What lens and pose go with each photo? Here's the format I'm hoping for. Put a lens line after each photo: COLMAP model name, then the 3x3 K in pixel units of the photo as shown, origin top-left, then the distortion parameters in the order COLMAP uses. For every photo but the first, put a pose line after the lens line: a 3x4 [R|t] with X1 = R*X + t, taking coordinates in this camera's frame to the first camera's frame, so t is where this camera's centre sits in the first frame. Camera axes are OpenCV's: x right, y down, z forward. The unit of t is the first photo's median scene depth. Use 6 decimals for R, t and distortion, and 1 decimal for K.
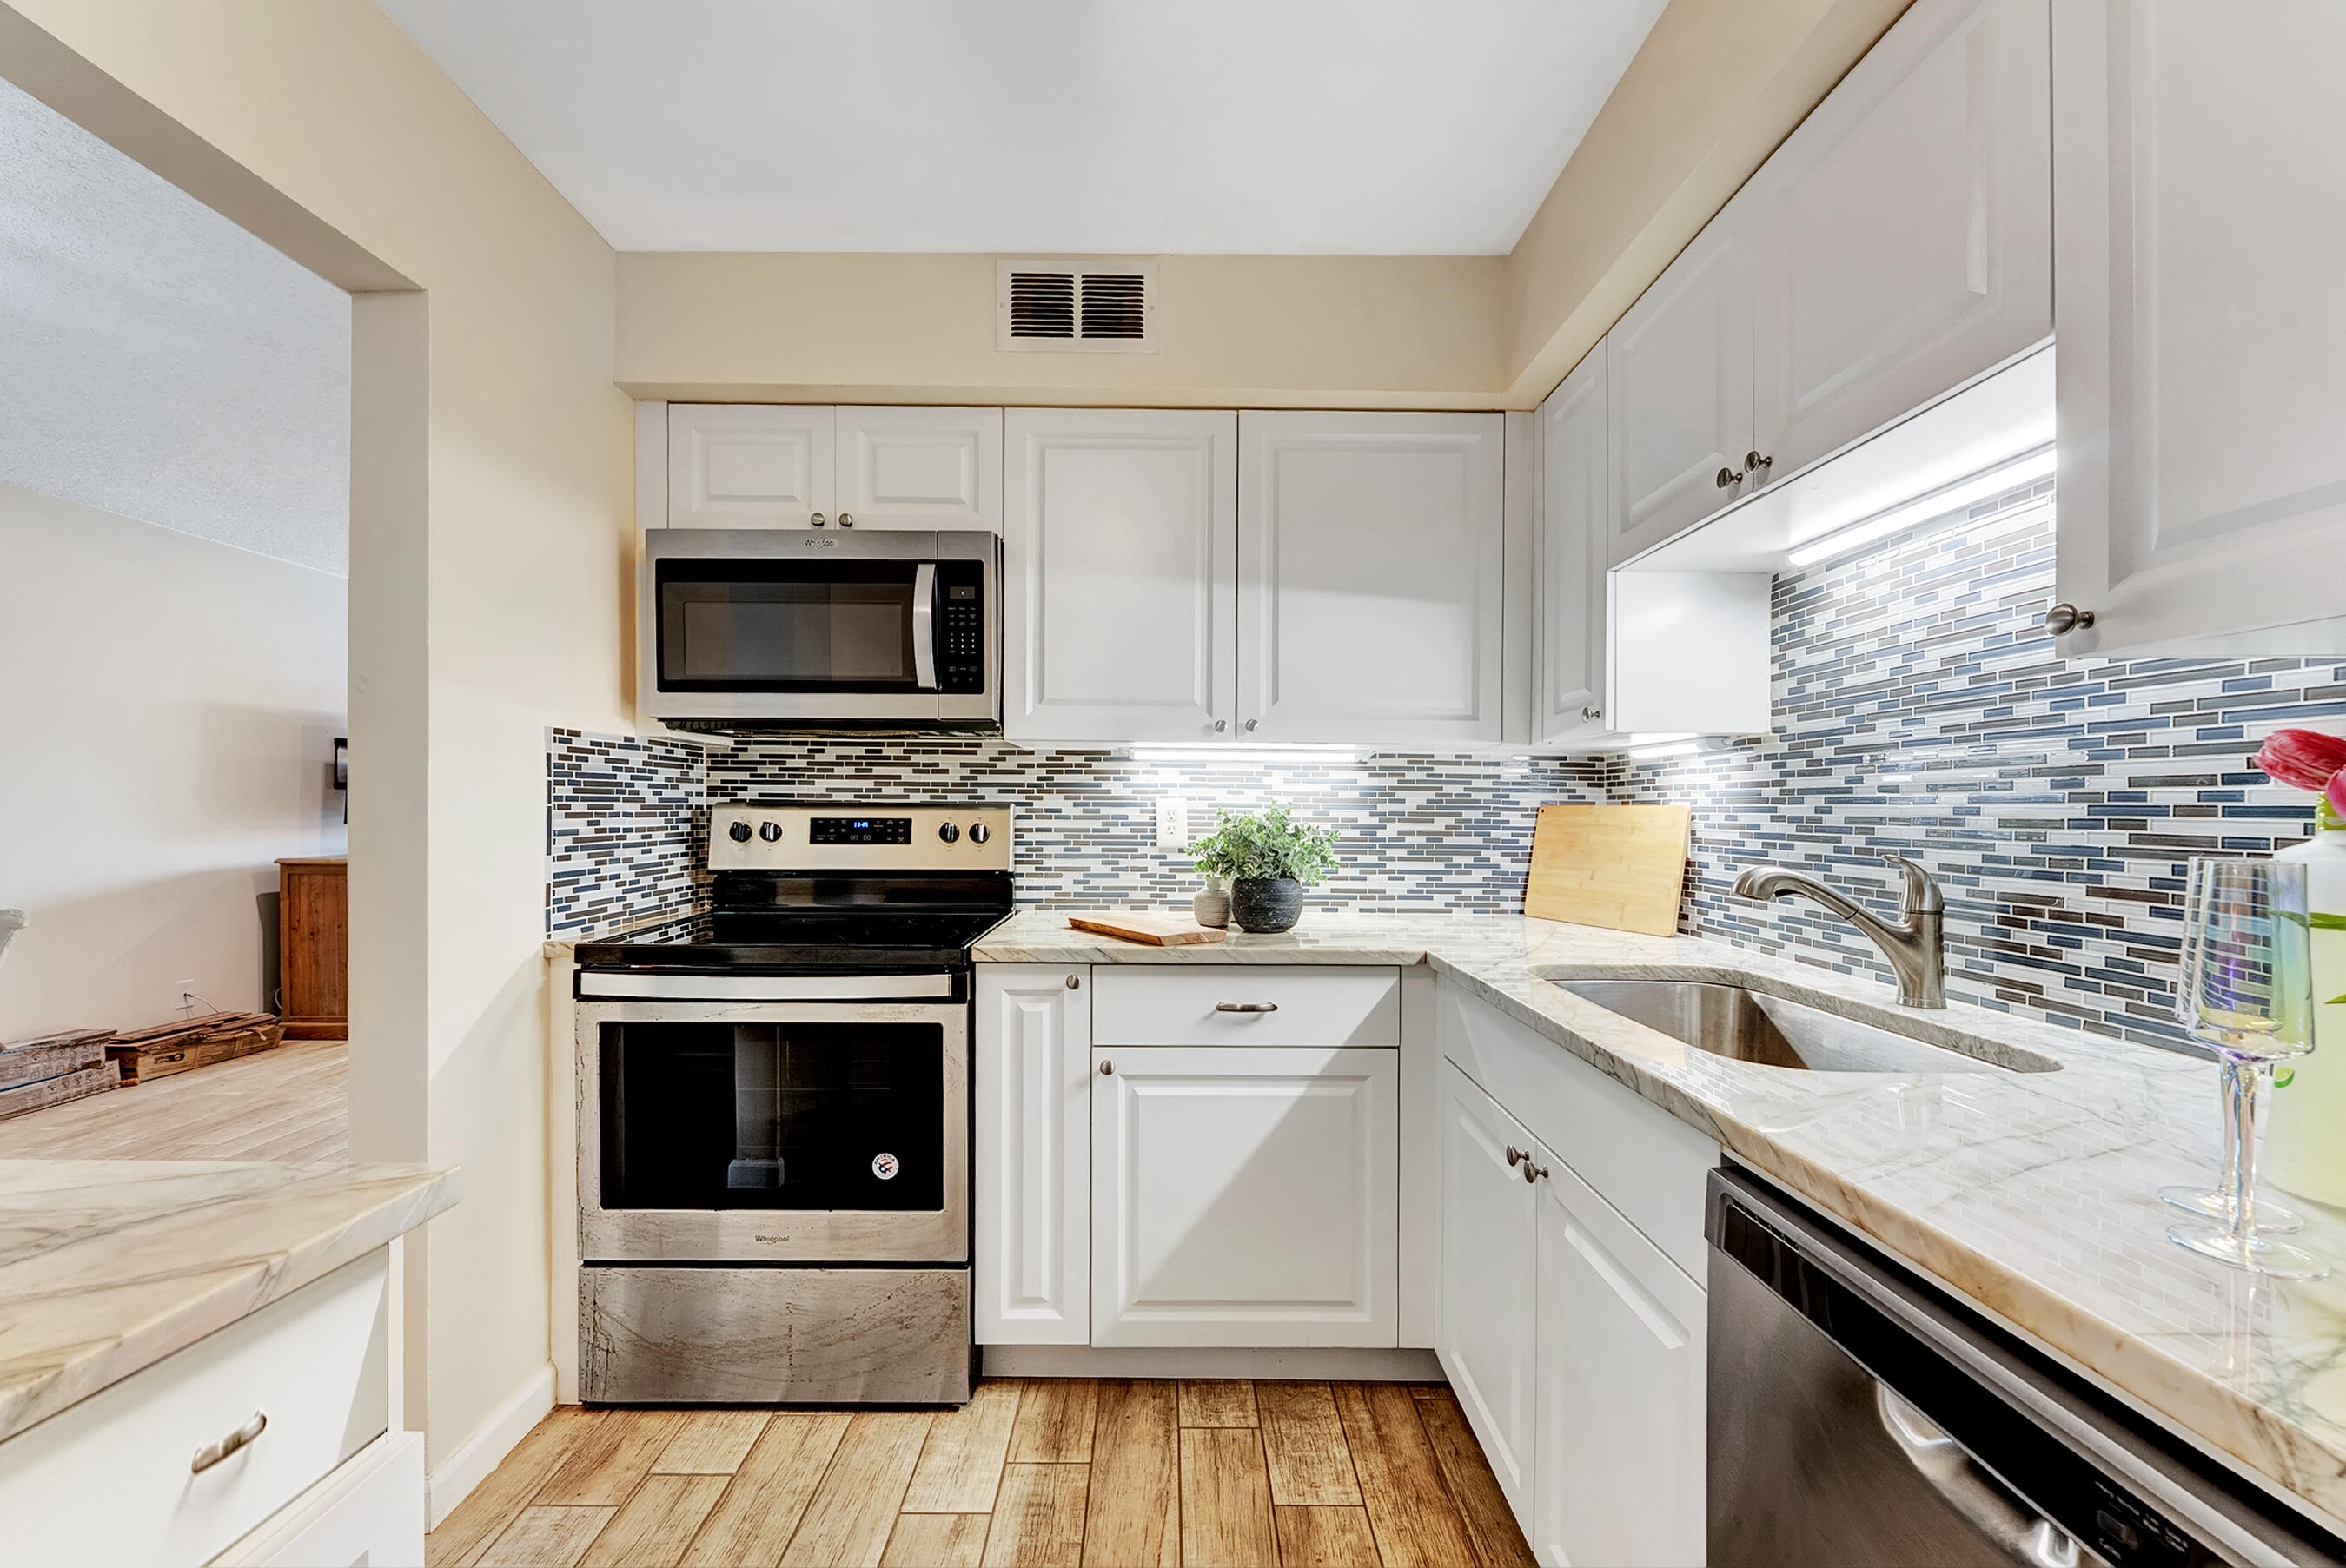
lens RADIAL K [[957.2, 0, 1163.4], [0, 957.2, 807.8], [0, 0, 1]] dist [0.002349, -0.000030]
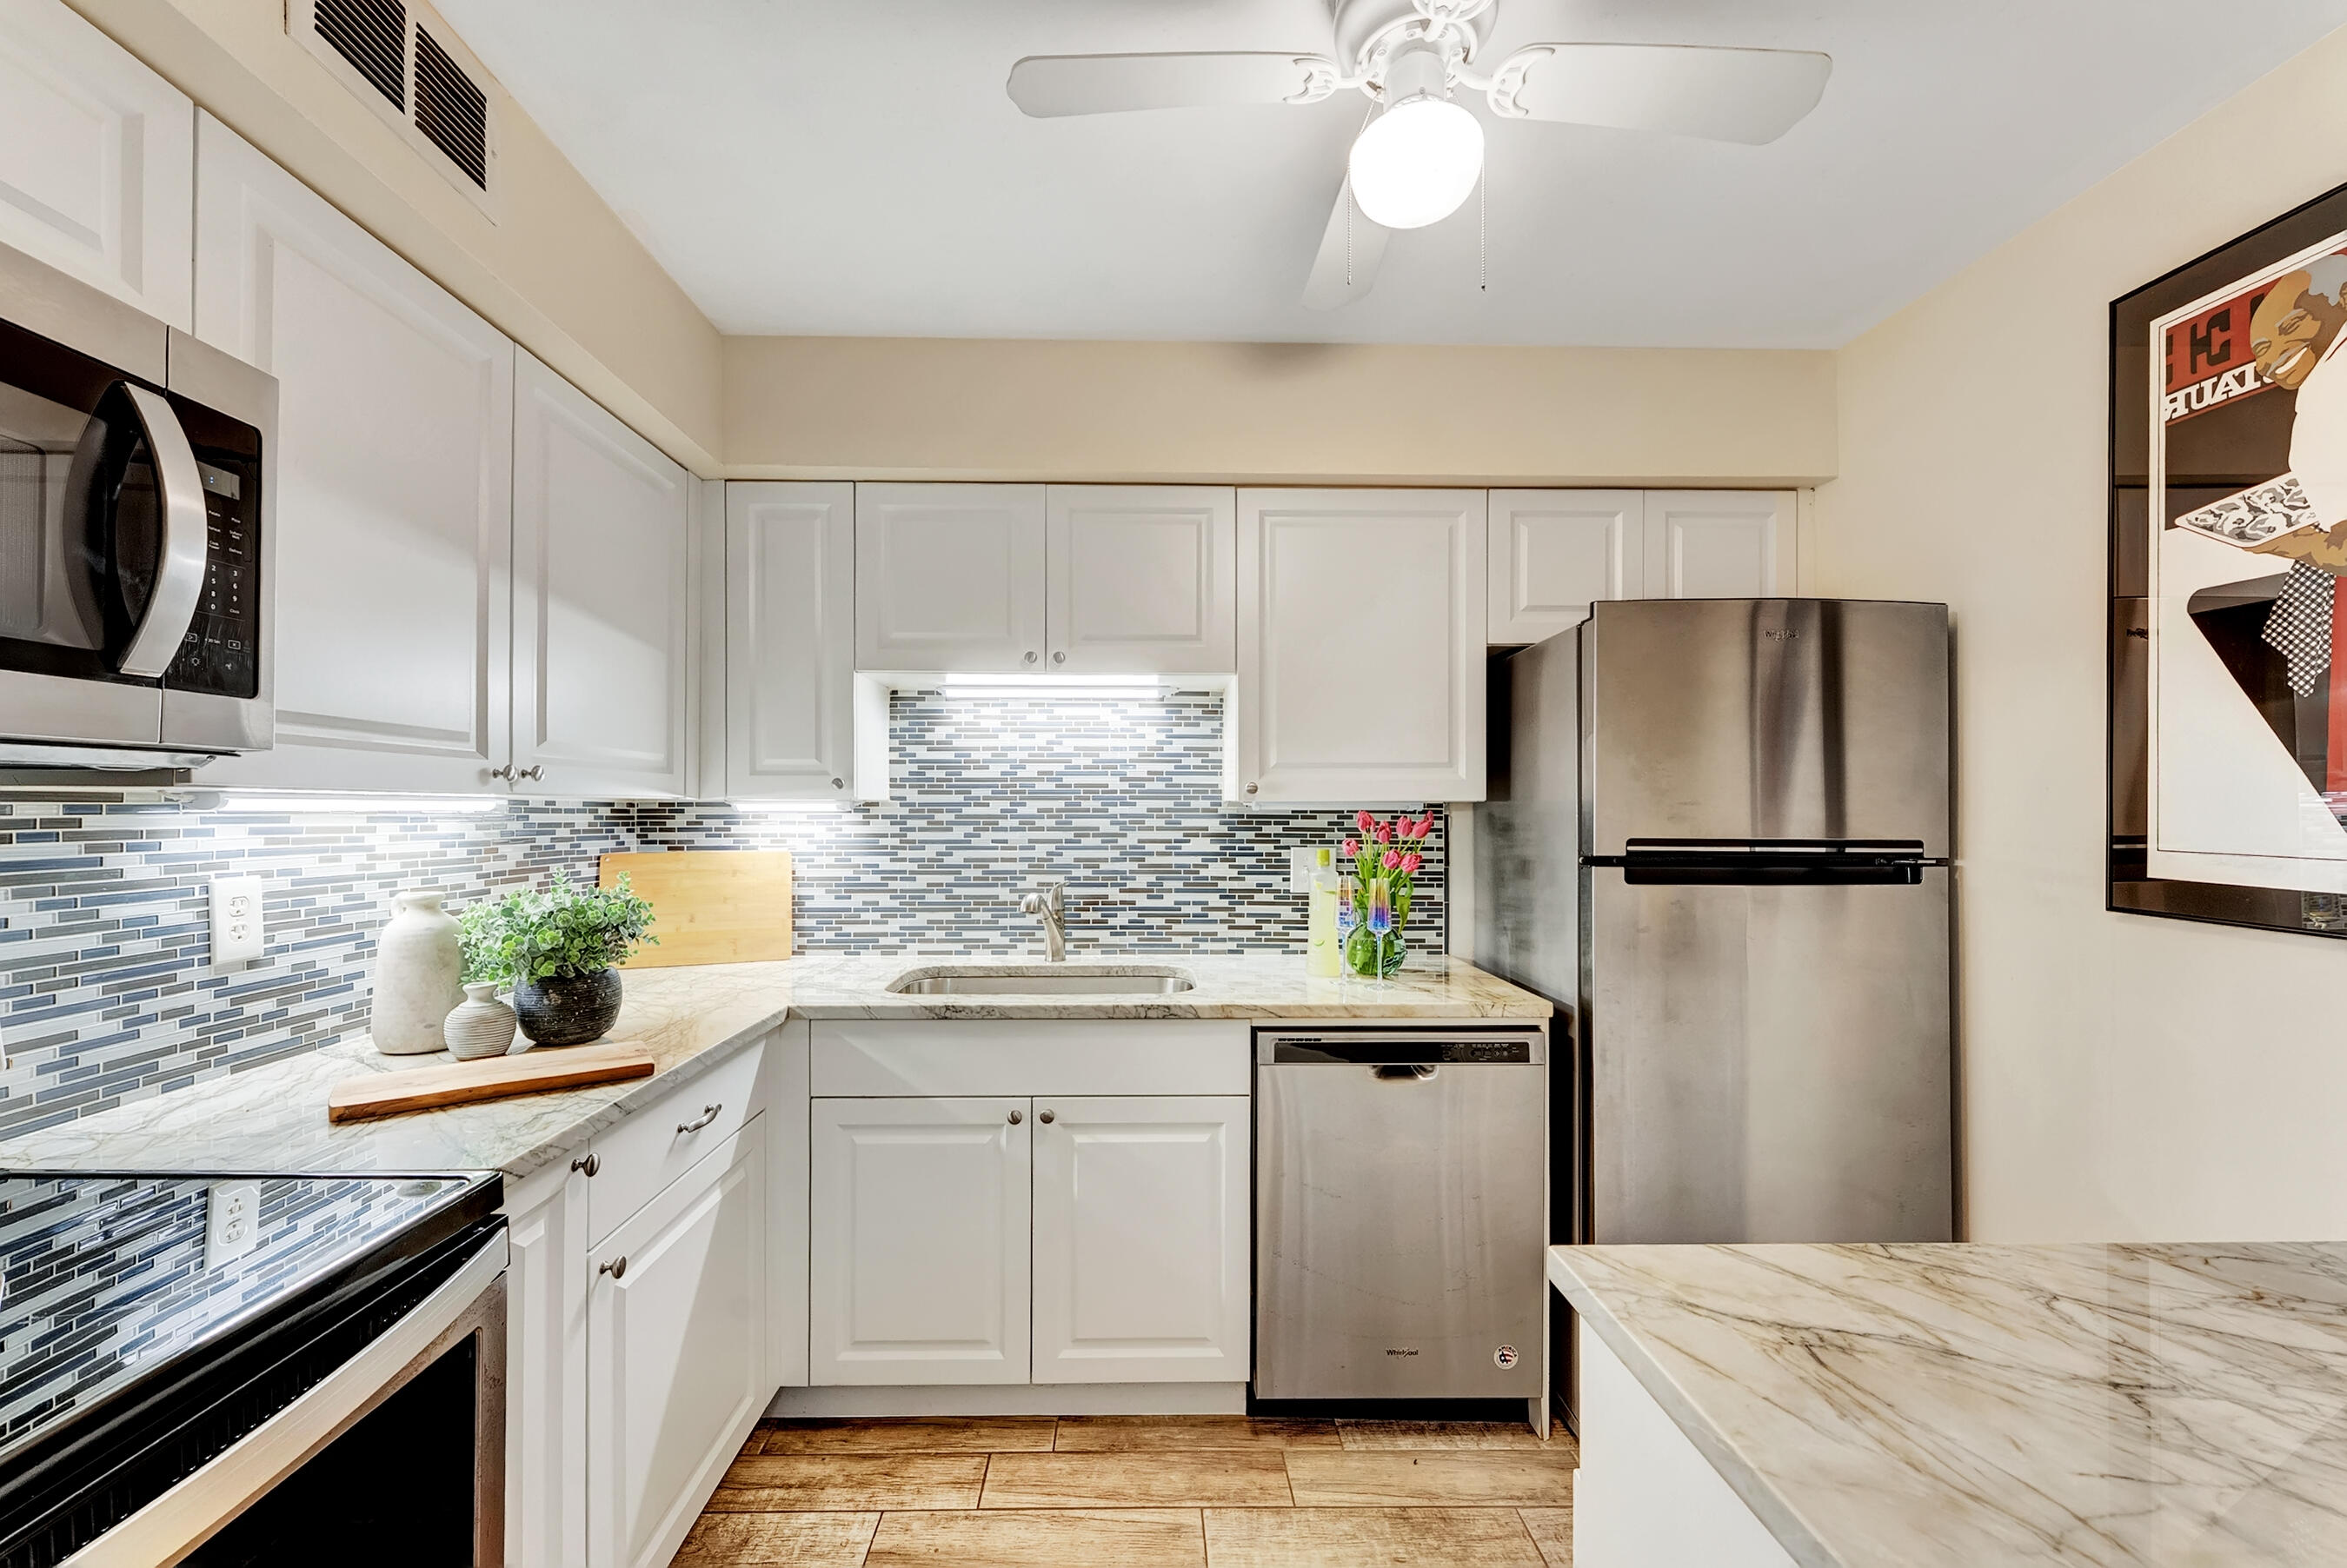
lens RADIAL K [[957.7, 0, 1156.4], [0, 957.7, 791.2], [0, 0, 1]] dist [0.002349, -0.000030]
pose [[-0.023686, 0.009301, 0.999676, -0.832160], [-0.001639, 0.999955, -0.009343, -0.080993], [-0.999718, -0.001860, -0.023670, 0.655980]]
